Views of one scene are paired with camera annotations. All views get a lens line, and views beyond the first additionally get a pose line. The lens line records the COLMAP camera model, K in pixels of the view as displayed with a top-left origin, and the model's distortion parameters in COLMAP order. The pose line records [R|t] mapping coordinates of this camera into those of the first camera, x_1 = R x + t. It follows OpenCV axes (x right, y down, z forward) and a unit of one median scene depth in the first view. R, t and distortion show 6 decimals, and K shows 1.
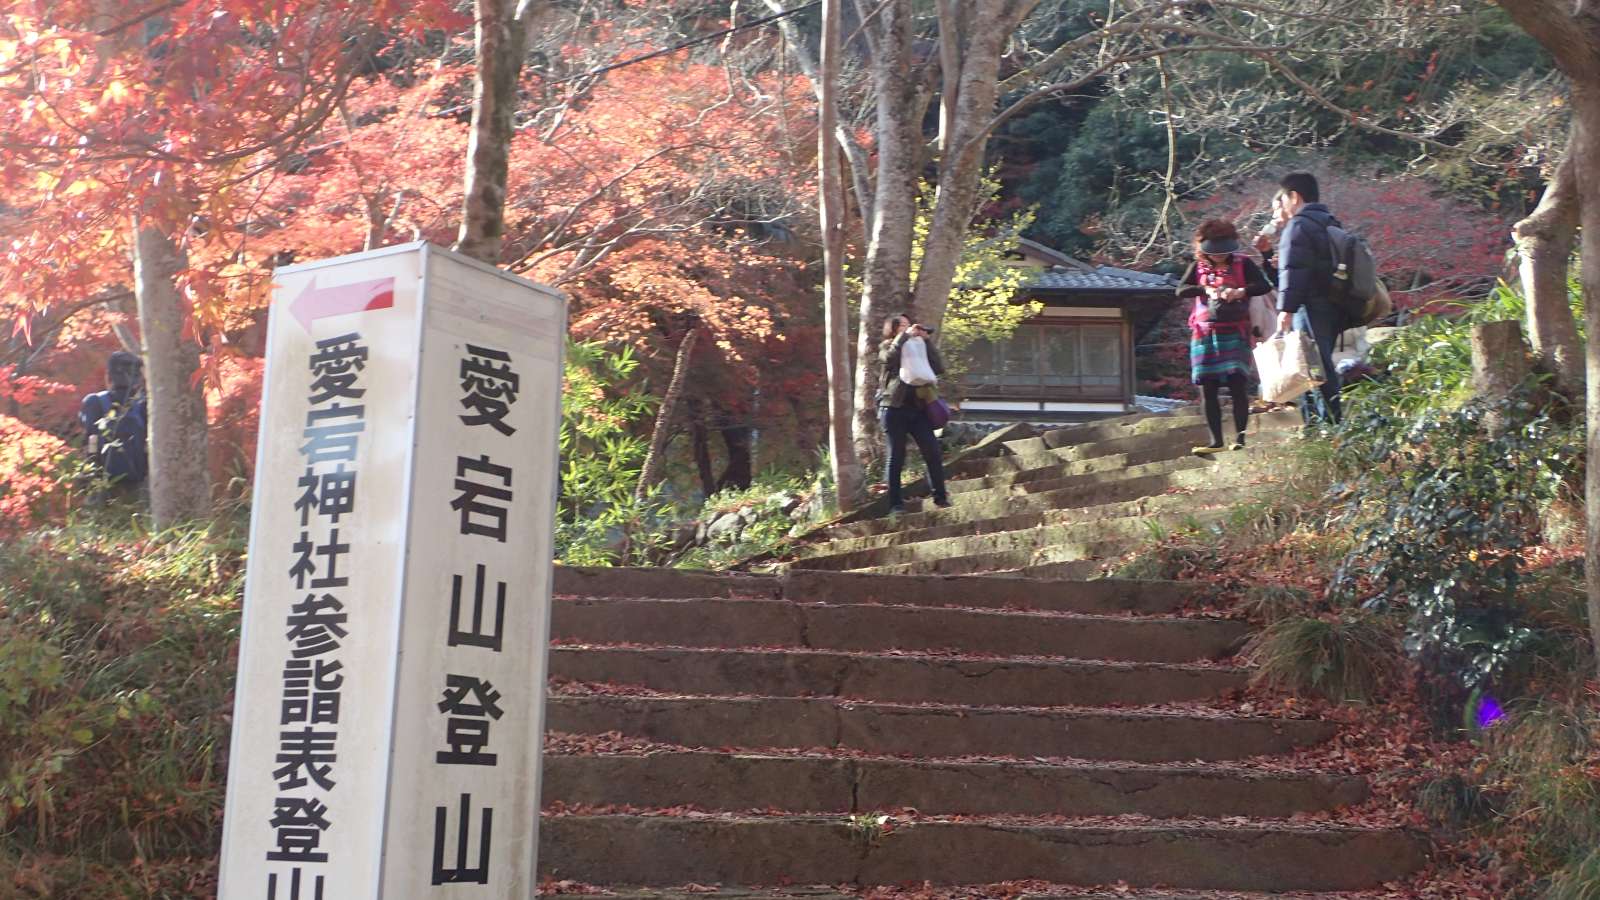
lens RADIAL K [[1971.7, 0, 800.0], [0, 1971.7, 450.0], [0, 0, 1]] dist [-0.109561, 0.023823]
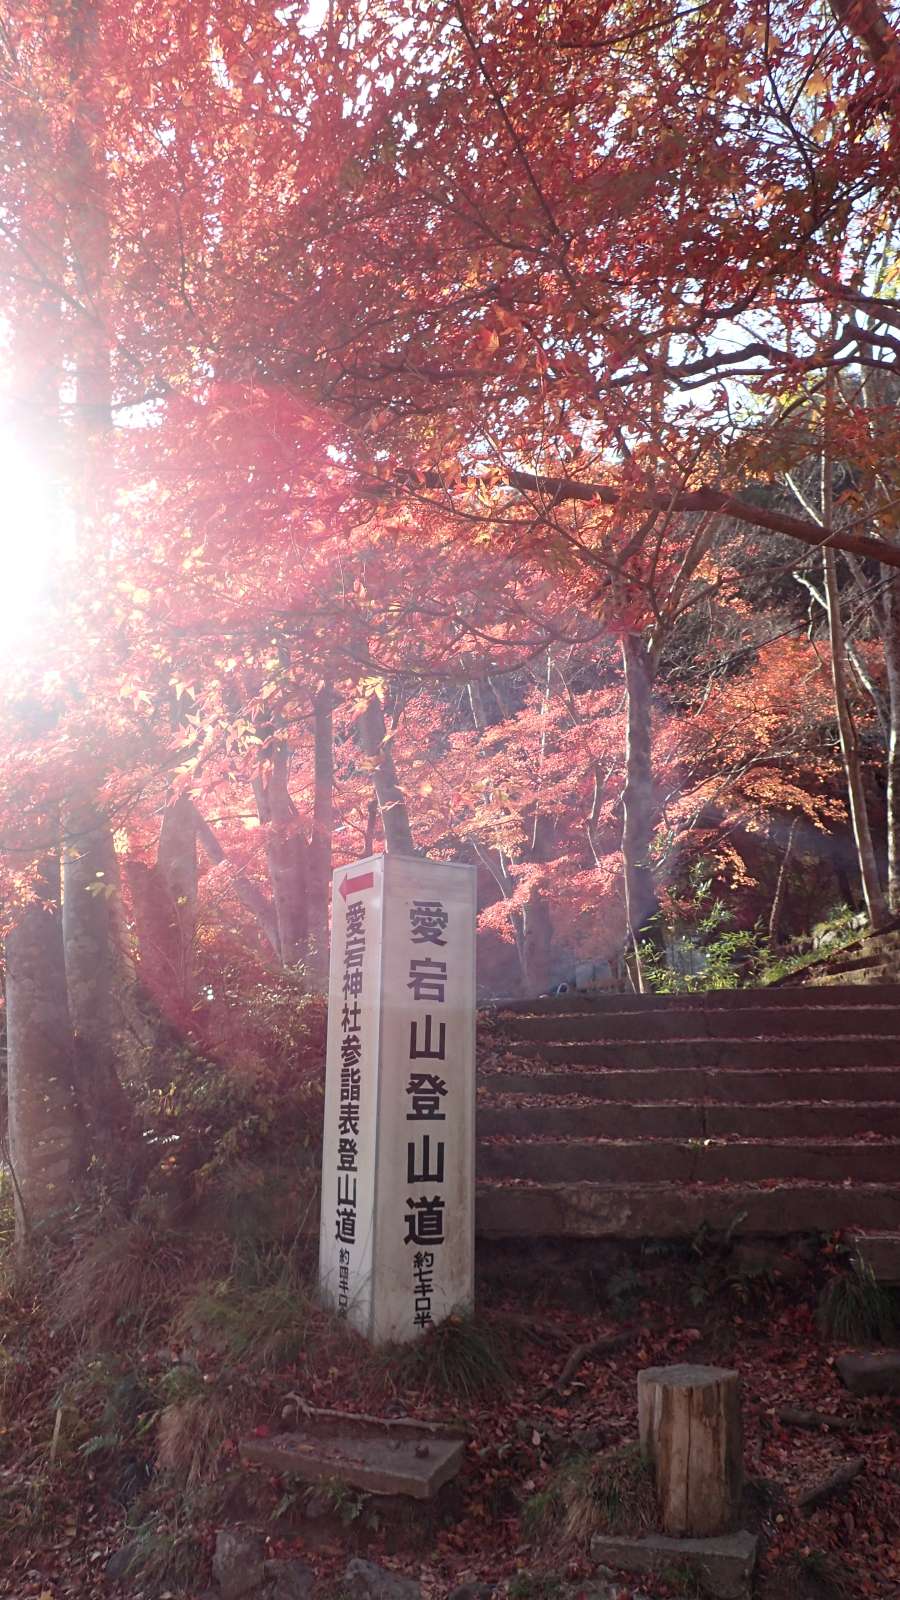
lens RADIAL K [[1257.2, 0, 450.0], [0, 1257.2, 800.0], [0, 0, 1]] dist [-0.105348, -0.000140]
pose [[0.892955, -0.121967, -0.433307, 0.418563], [0.093339, 0.991841, -0.086831, -0.042579], [0.440362, 0.037092, 0.897054, -0.102678]]
